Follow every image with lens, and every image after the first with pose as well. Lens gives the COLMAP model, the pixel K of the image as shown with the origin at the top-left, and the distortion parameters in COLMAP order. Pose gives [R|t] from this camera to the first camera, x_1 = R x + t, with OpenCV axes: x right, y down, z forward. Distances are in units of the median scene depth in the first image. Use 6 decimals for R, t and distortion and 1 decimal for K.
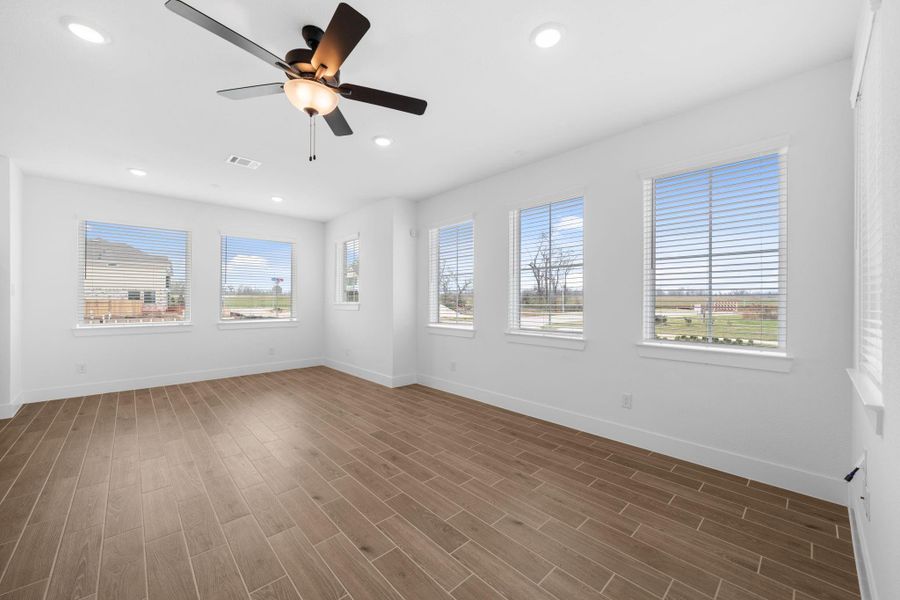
lens RADIAL K [[343.0, 0, 450.0], [0, 343.0, 300.0], [0, 0, 1]] dist [-0.000432, -0.000005]
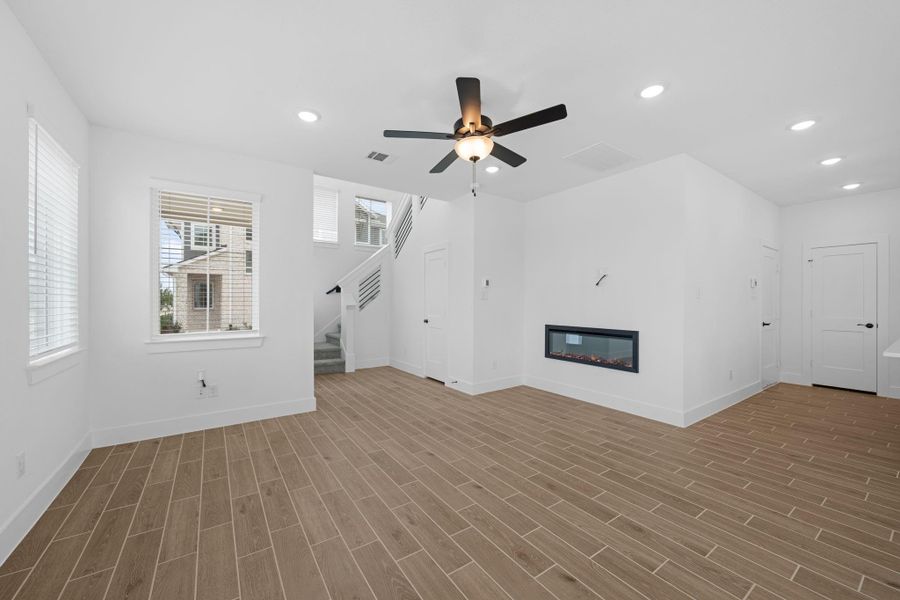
lens RADIAL K [[343.0, 0, 450.0], [0, 343.0, 300.0], [0, 0, 1]] dist [-0.000432, -0.000005]
pose [[-0.989201, -0.003037, 0.146532, -0.386606], [-0.003707, 0.999984, -0.004298, 0.001556], [-0.146516, -0.004795, -0.989197, 1.763375]]
